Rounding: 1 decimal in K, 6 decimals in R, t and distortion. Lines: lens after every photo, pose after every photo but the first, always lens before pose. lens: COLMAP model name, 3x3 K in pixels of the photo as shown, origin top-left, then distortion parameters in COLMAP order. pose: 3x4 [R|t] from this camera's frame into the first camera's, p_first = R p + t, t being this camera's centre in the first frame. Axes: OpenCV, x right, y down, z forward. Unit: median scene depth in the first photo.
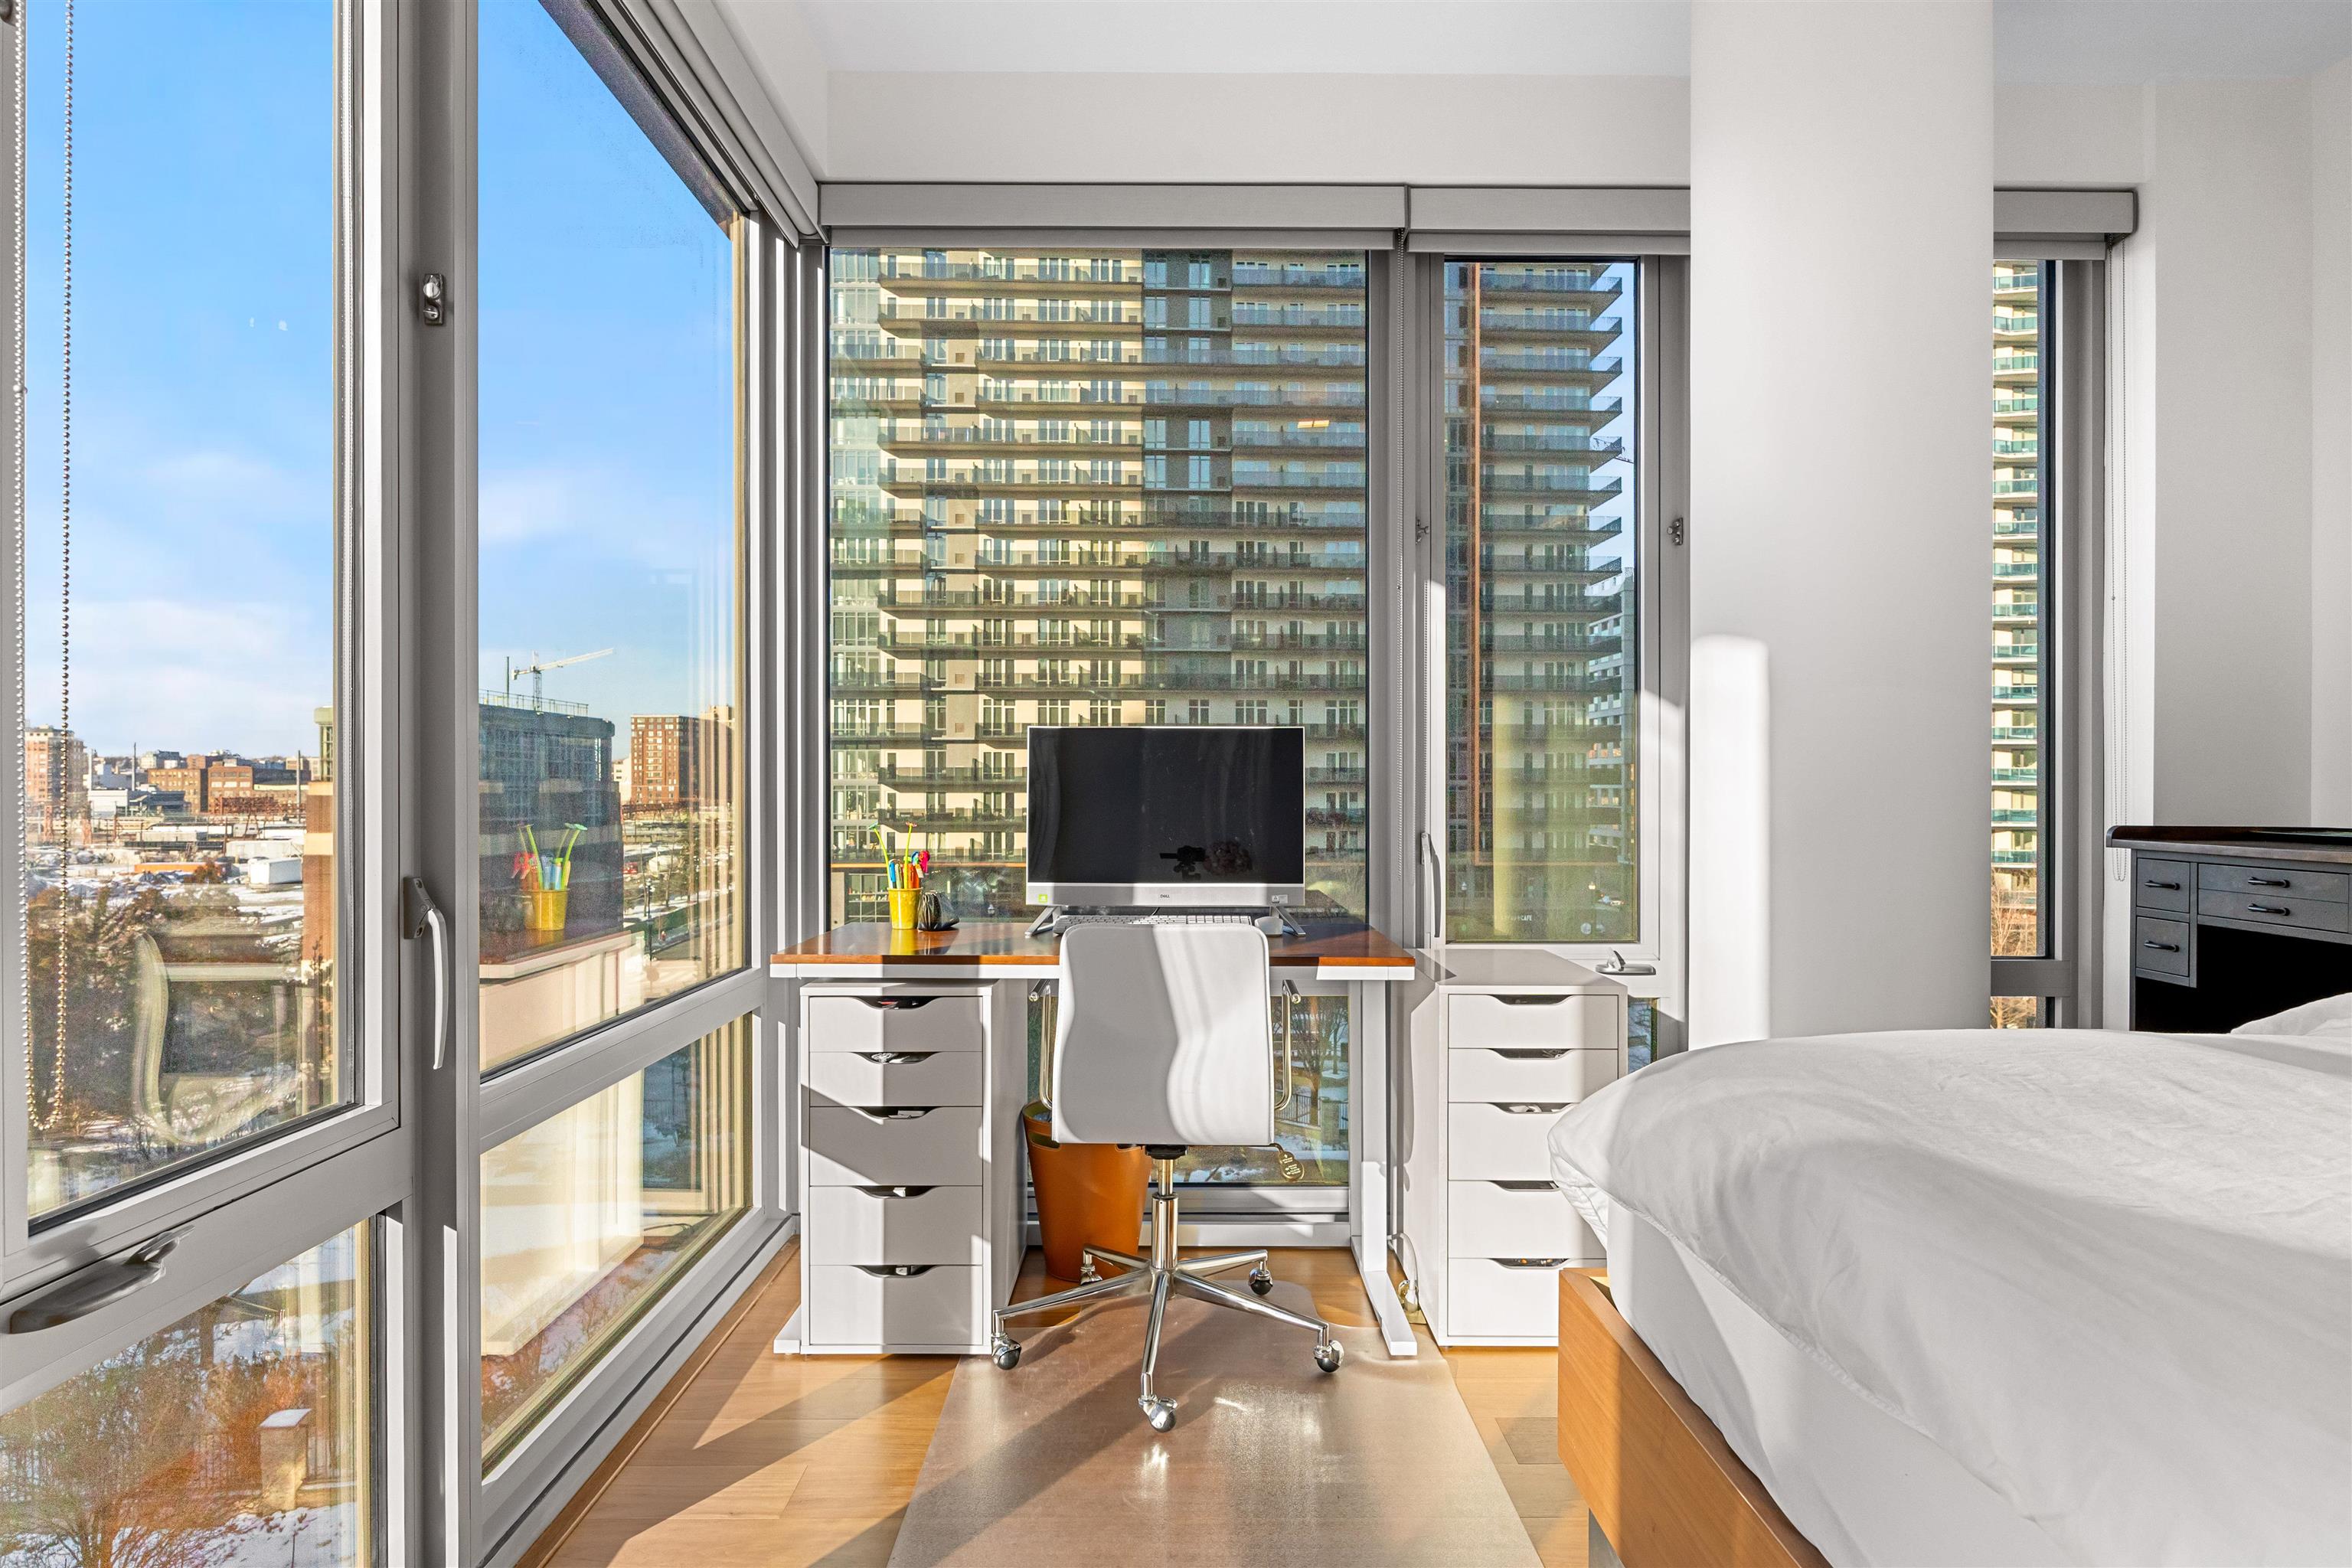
lens RADIAL K [[1288.7, 0, 1183.1], [0, 1288.7, 785.4], [0, 0, 1]] dist [0.001912, 0.000453]
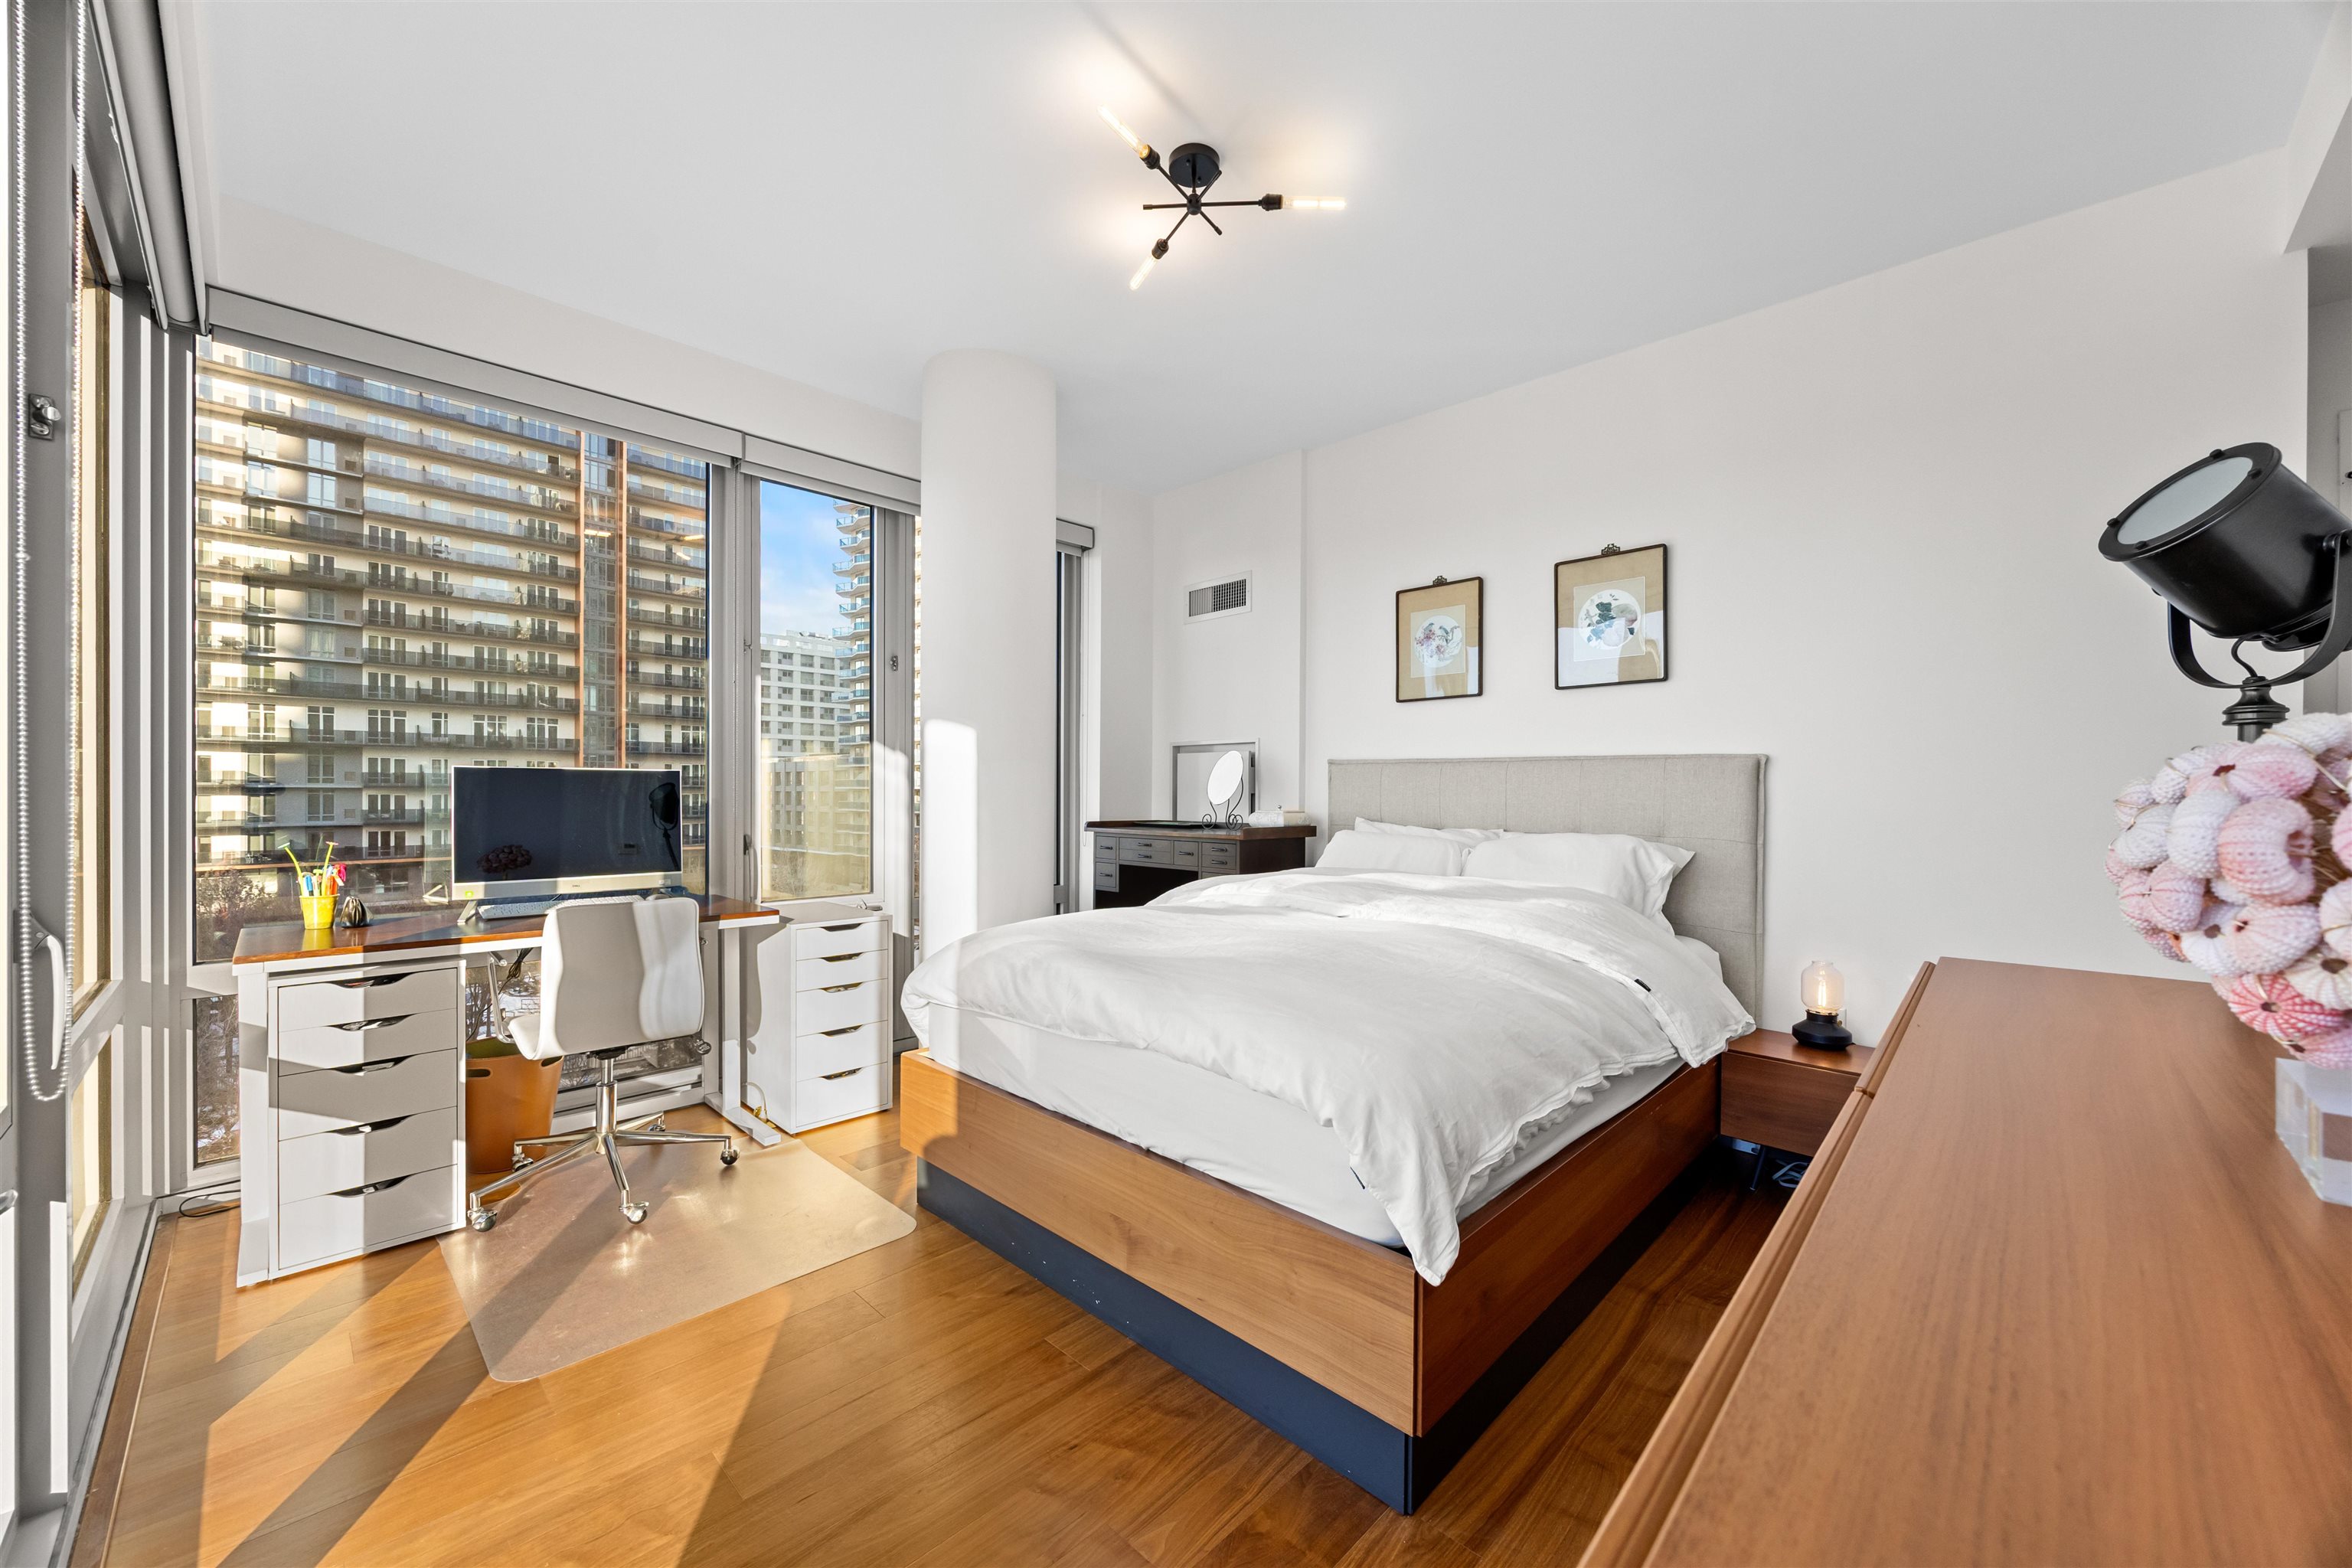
lens RADIAL K [[883.7, 0, 1186.4], [0, 883.7, 787.9], [0, 0, 1]] dist [0.001203, 0.000036]
pose [[0.700197, 0.004284, 0.713937, -0.230432], [-0.003201, 0.999991, -0.002860, -0.021582], [-0.713942, -0.000282, 0.700204, -0.168755]]
